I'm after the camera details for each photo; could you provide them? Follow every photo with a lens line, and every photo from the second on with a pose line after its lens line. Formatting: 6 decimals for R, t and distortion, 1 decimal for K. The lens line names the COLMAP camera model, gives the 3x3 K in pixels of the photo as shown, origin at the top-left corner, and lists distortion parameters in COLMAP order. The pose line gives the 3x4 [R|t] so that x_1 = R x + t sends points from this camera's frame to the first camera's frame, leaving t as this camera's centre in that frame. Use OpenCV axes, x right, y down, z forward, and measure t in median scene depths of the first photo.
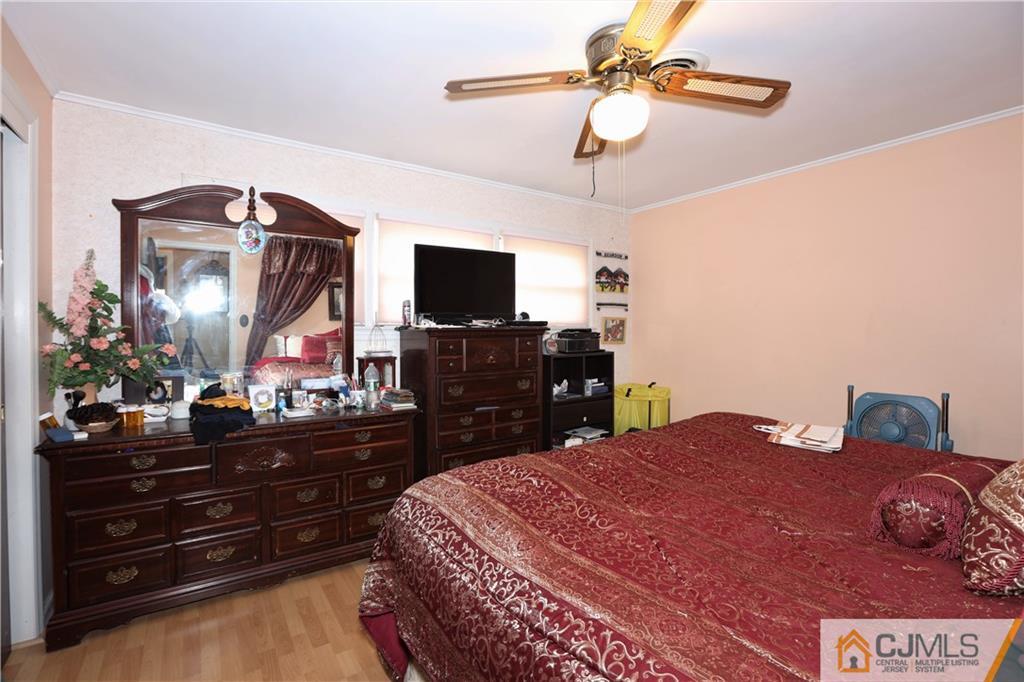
lens RADIAL K [[474.6, 0, 500.0], [0, 474.6, 334.7], [0, 0, 1]] dist [-0.028642, 0.000561]
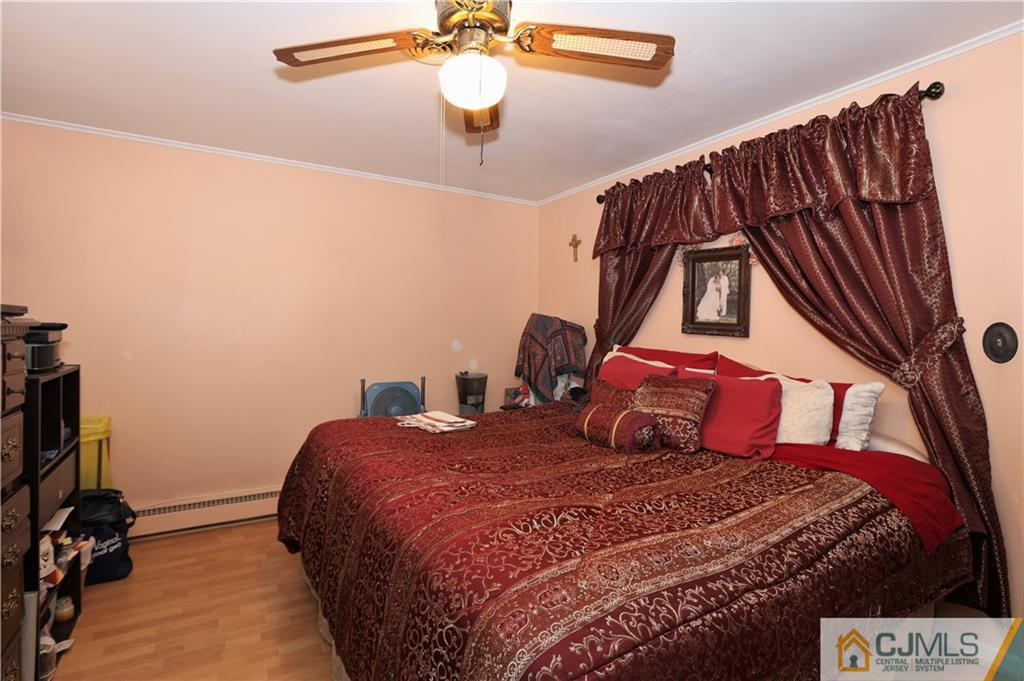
lens RADIAL K [[495.0, 0, 510.1], [0, 495.0, 329.4], [0, 0, 1]] dist [-0.030806, 0.008589]
pose [[0.010725, 0.007486, 0.999914, -0.916708], [0.000510, 0.999972, -0.007492, -0.003708], [-0.999942, 0.000590, 0.010721, 1.297949]]
